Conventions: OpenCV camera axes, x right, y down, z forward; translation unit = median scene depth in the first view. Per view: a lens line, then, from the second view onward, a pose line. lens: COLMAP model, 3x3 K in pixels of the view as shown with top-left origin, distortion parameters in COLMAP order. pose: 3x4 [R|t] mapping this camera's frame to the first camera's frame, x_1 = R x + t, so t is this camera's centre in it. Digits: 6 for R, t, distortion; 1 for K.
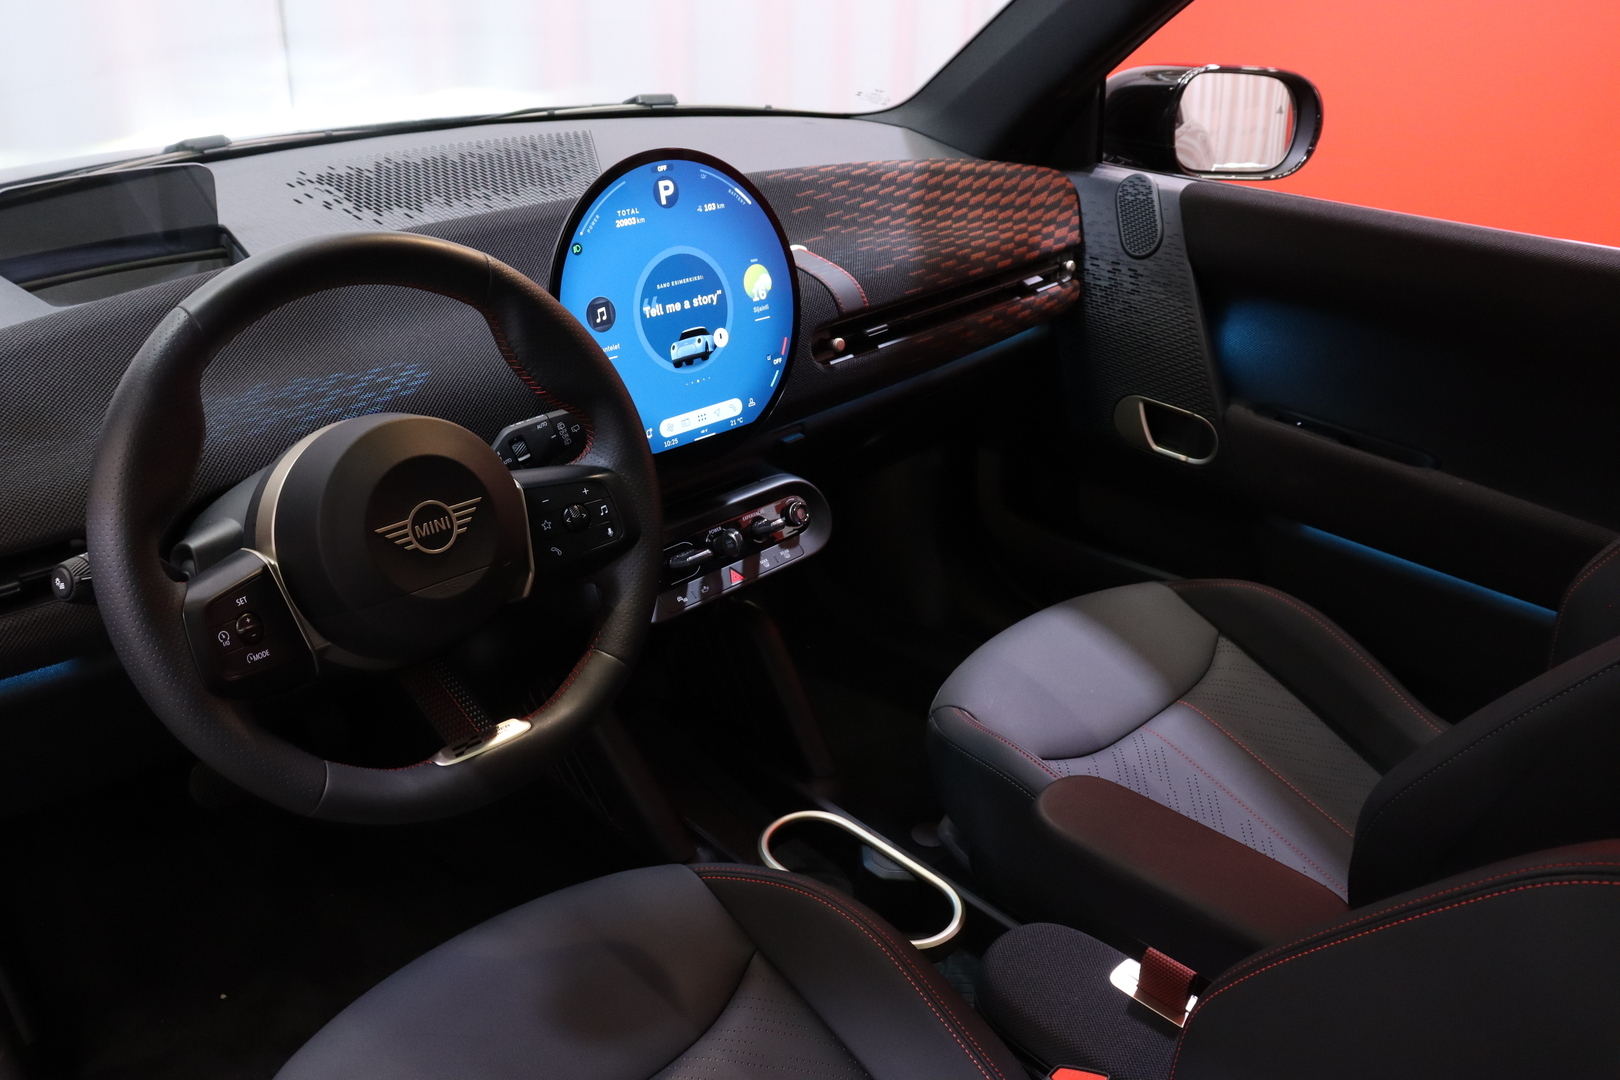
lens RADIAL K [[1344.6, 0, 811.7], [0, 1344.6, 539.4], [0, 0, 1]] dist [-0.060595, 0.007630]
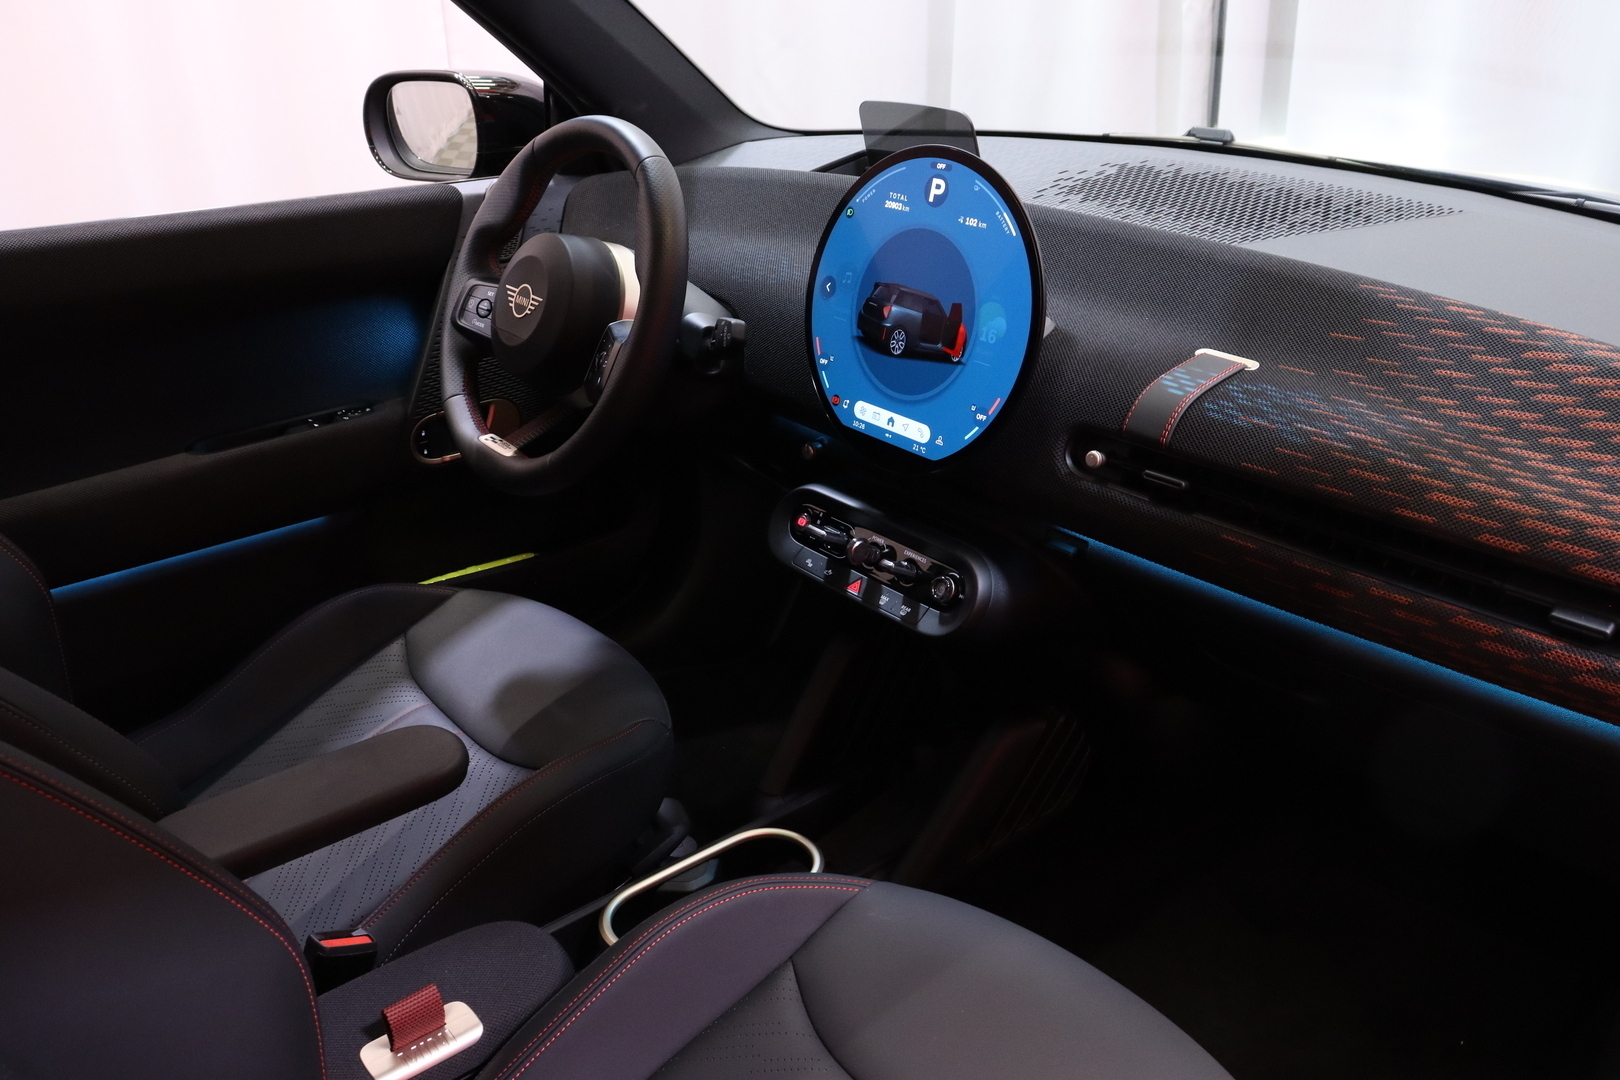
lens RADIAL K [[1344.6, 0, 811.1], [0, 1344.6, 545.3], [0, 0, 1]] dist [-0.060595, 0.007630]
pose [[-0.091257, 0.393147, -0.914936, 0.845128], [-0.443665, 0.806496, 0.390802, -0.371634], [0.891534, 0.441588, 0.100827, 0.887972]]
